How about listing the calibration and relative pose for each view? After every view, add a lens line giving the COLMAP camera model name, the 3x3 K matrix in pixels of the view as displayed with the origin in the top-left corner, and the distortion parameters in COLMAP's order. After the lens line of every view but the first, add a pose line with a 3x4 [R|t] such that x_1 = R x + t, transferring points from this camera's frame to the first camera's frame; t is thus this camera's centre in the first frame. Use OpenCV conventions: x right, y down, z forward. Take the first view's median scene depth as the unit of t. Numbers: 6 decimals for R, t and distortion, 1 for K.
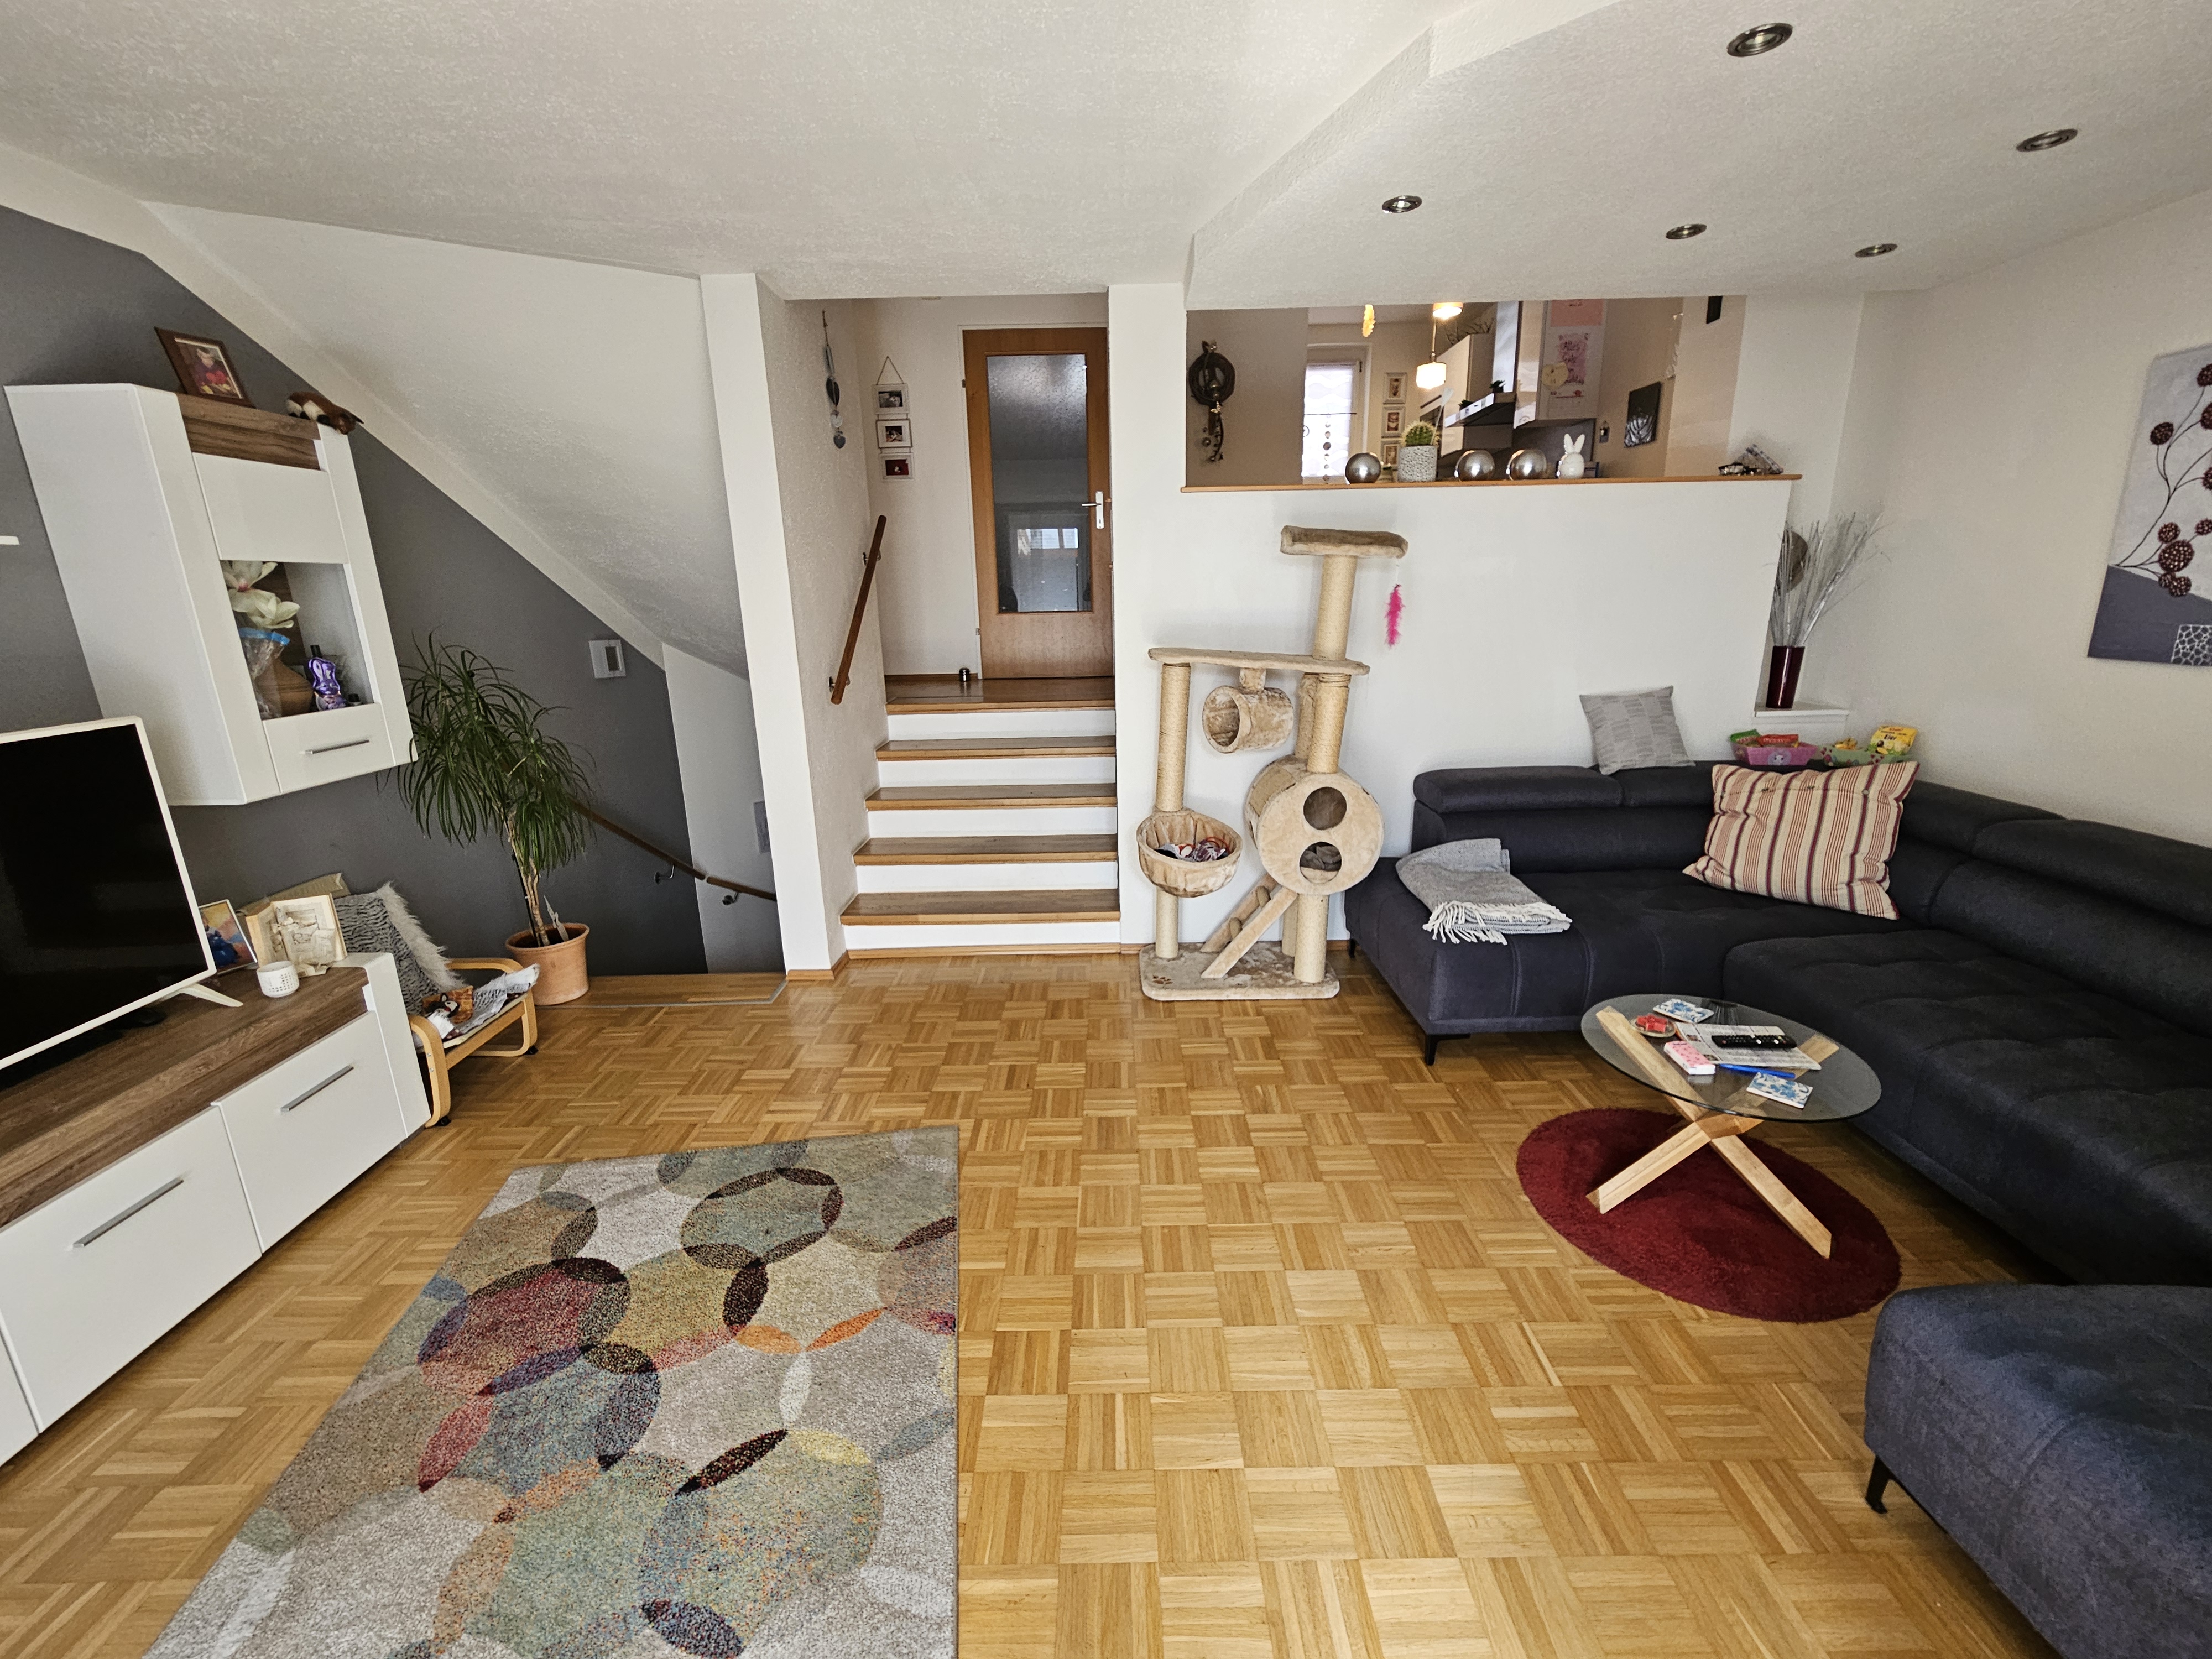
lens RADIAL K [[911.7, 0, 1111.2], [0, 911.7, 837.8], [0, 0, 1]] dist [0.001176, -0.002373]
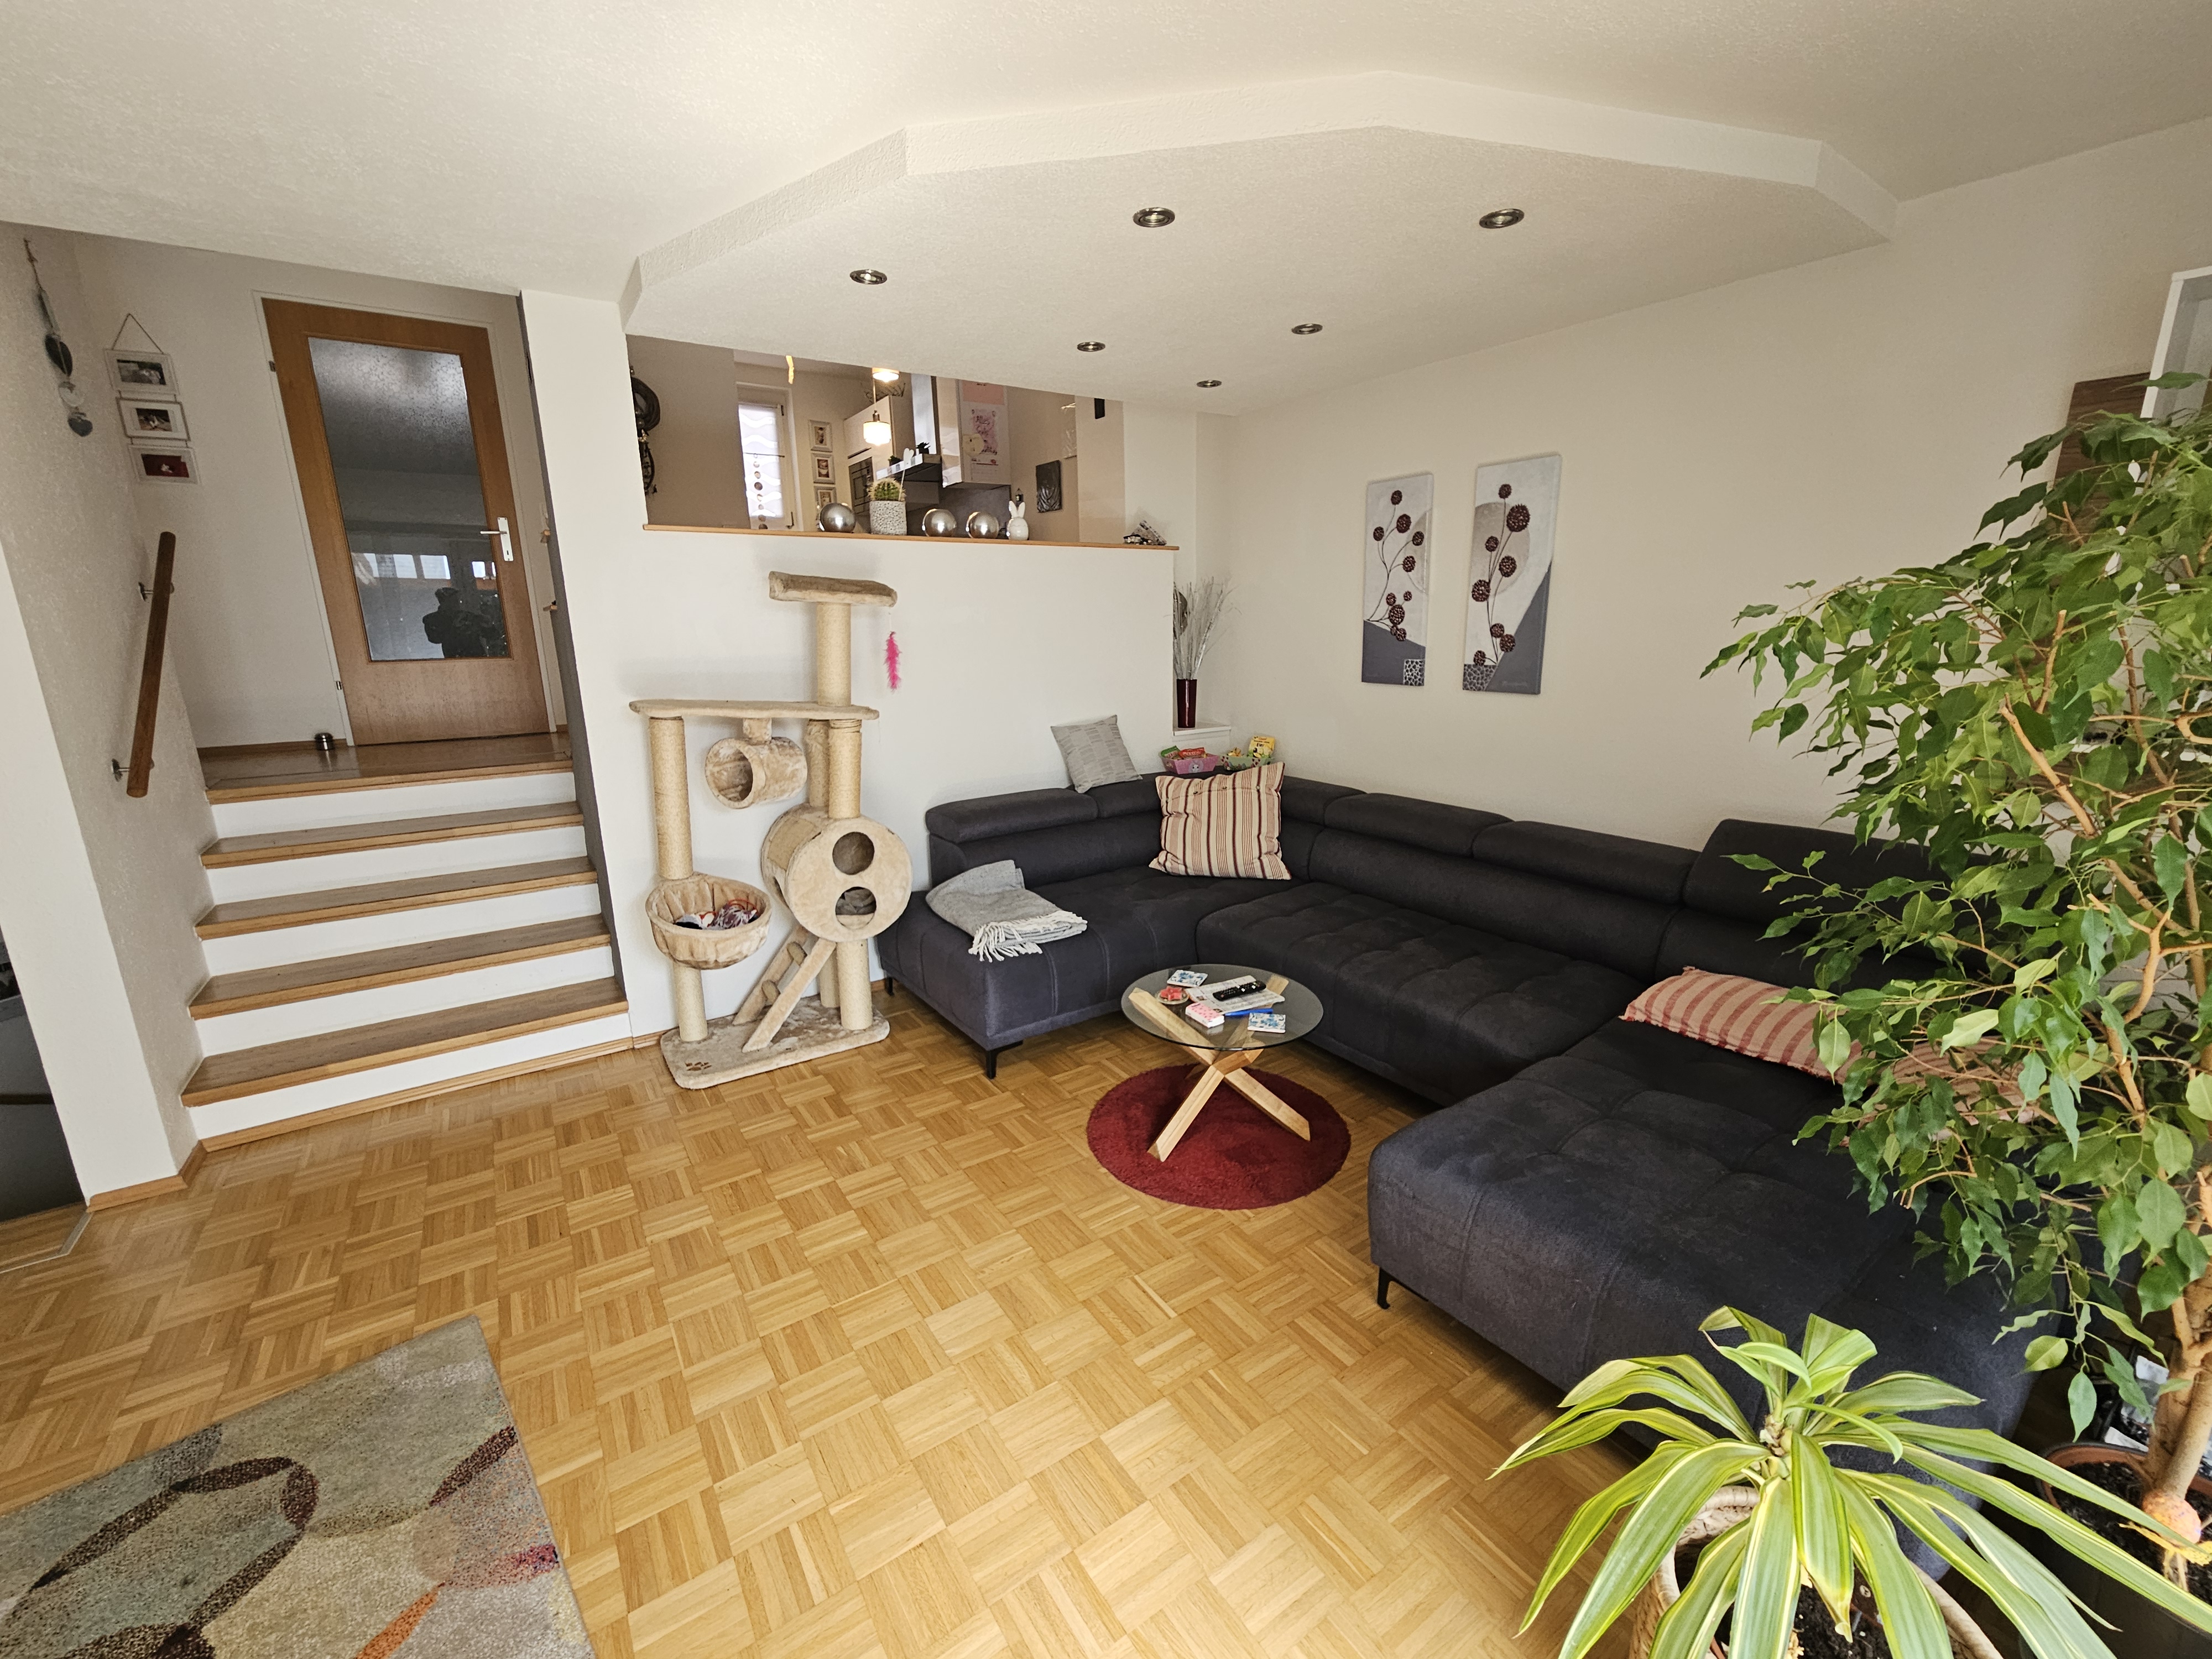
lens RADIAL K [[910.0, 0, 1110.1], [0, 910.0, 839.1], [0, 0, 1]] dist [-0.000076, 0.002112]
pose [[0.827735, -0.123603, 0.547336, -0.081044], [0.144075, 0.989551, 0.005582, -0.013554], [-0.542307, 0.074237, 0.836895, 0.012507]]
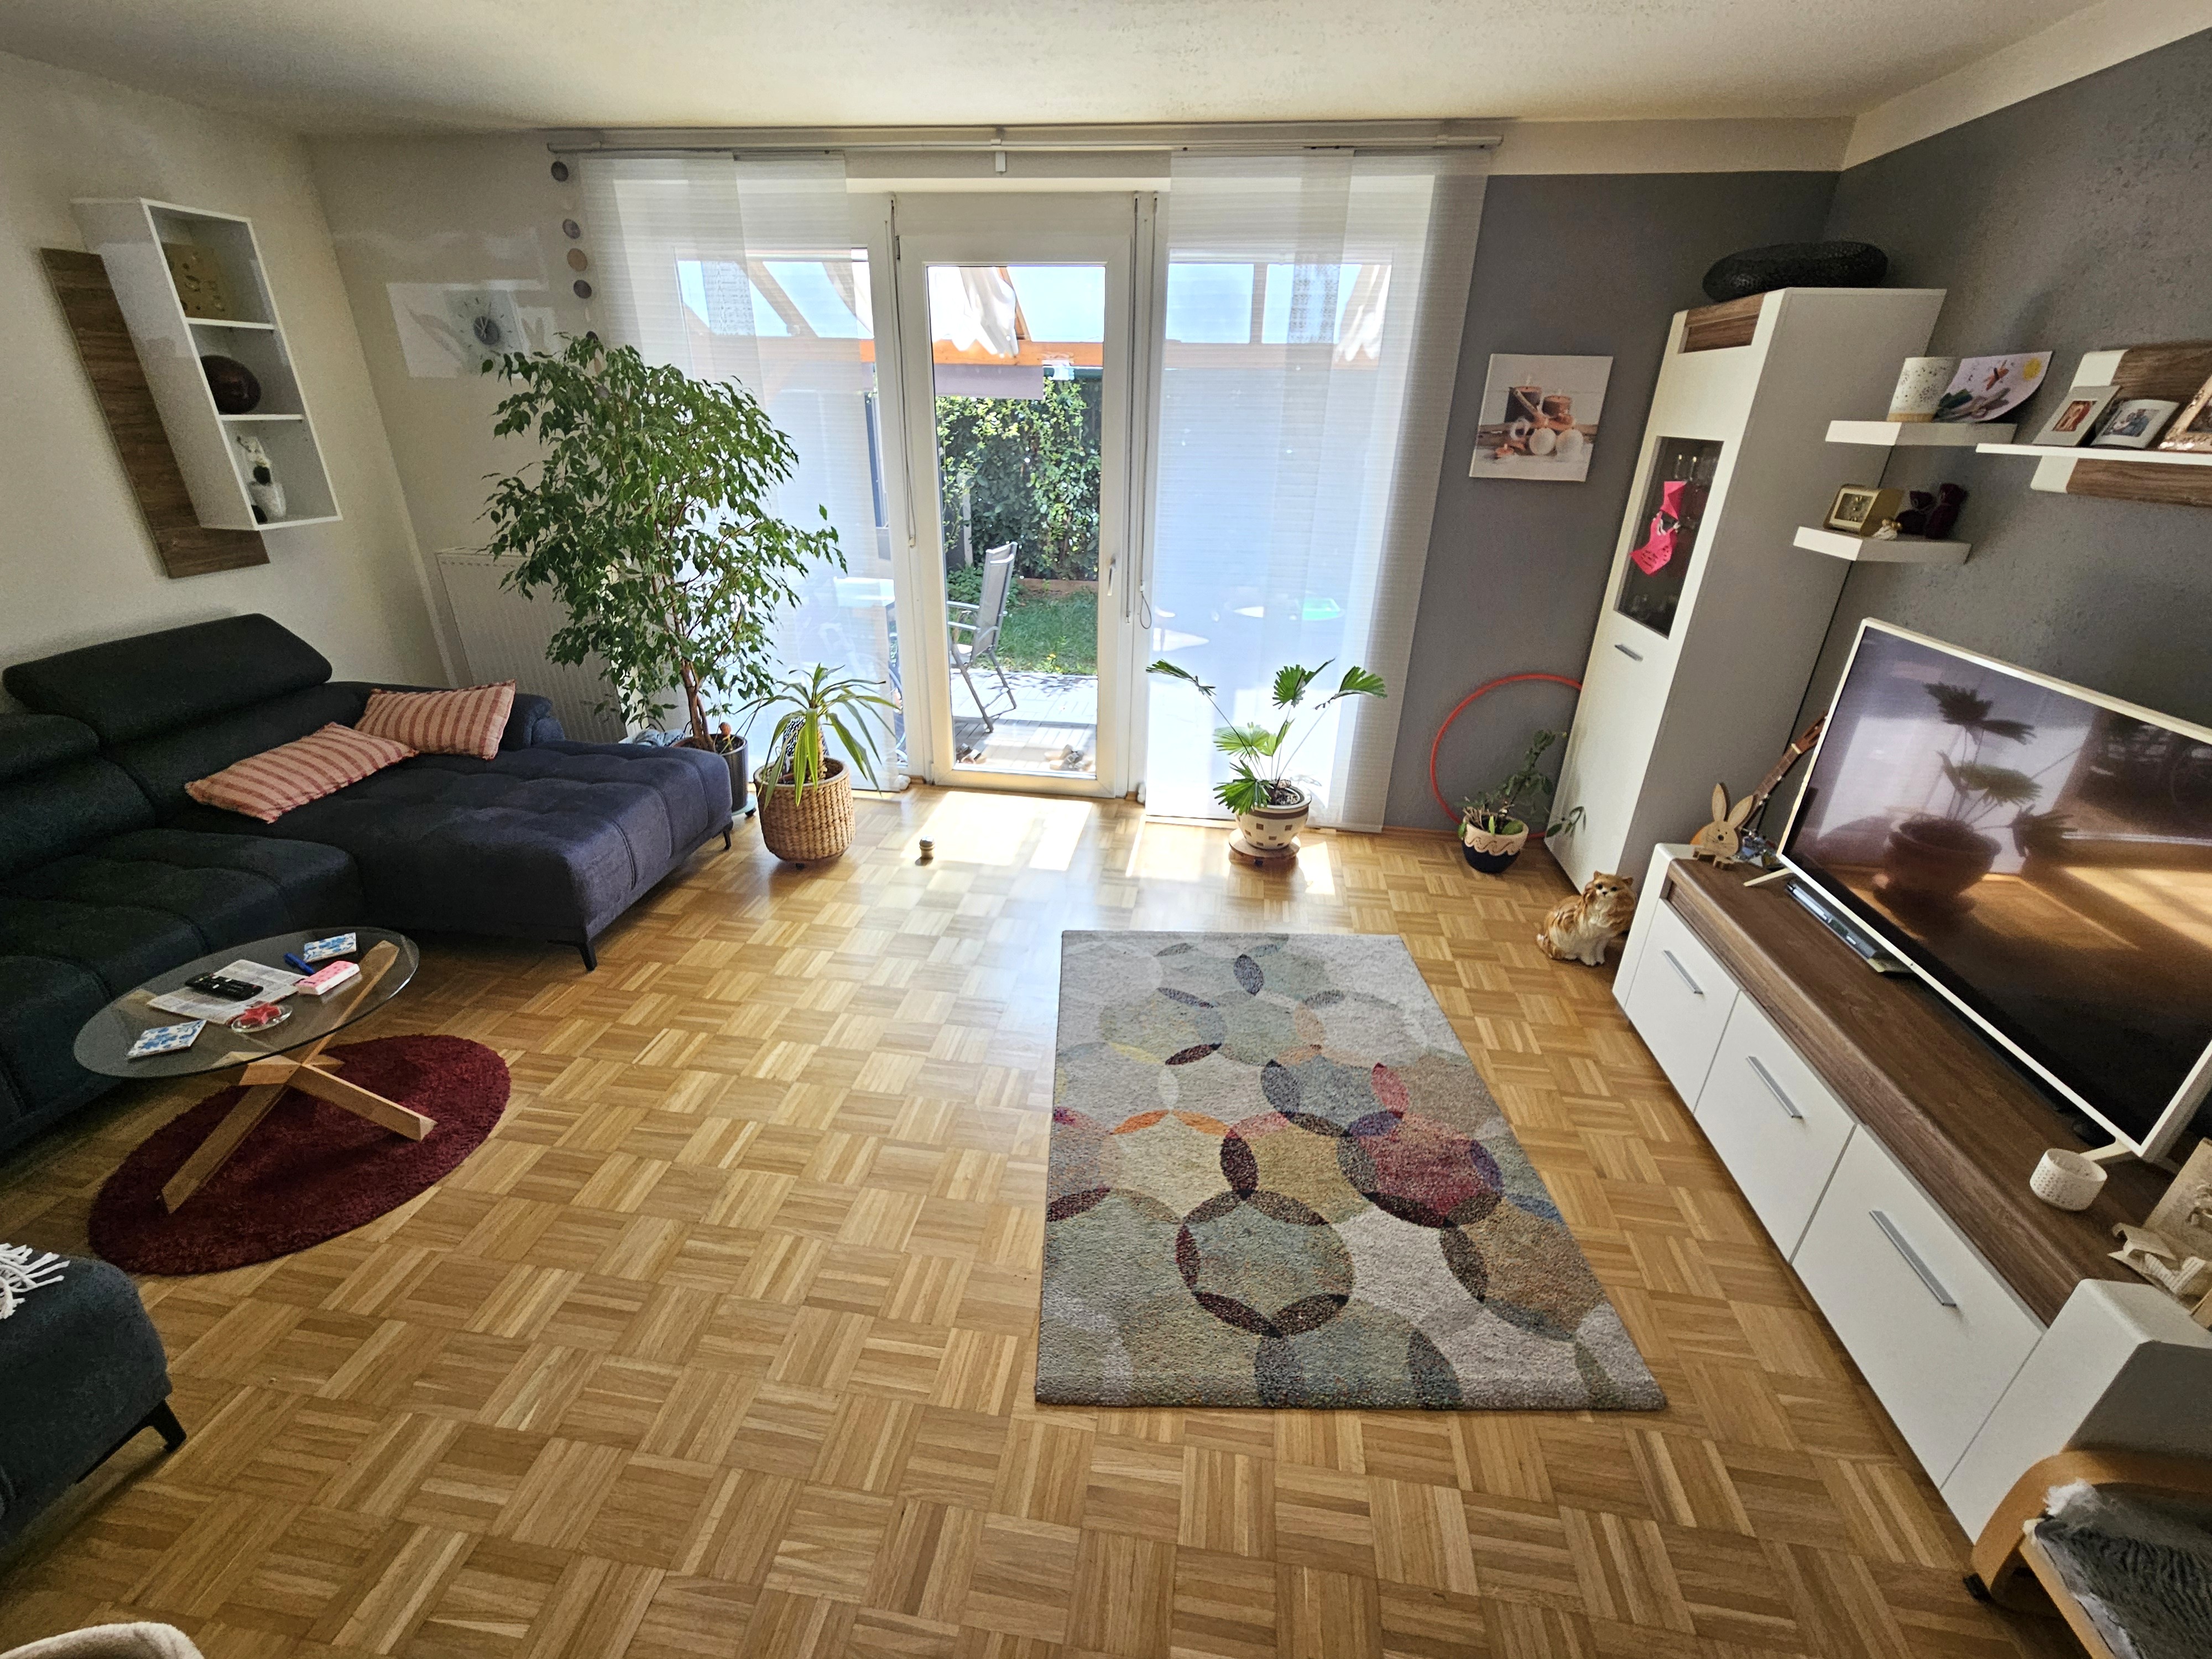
lens RADIAL K [[911.7, 0, 1111.2], [0, 911.7, 837.8], [0, 0, 1]] dist [0.001176, -0.002373]
pose [[-0.989995, -0.064361, 0.125566, -0.237755], [0.032800, 0.760558, 0.648440, -0.346104], [-0.137235, 0.646072, -0.750838, 1.051381]]
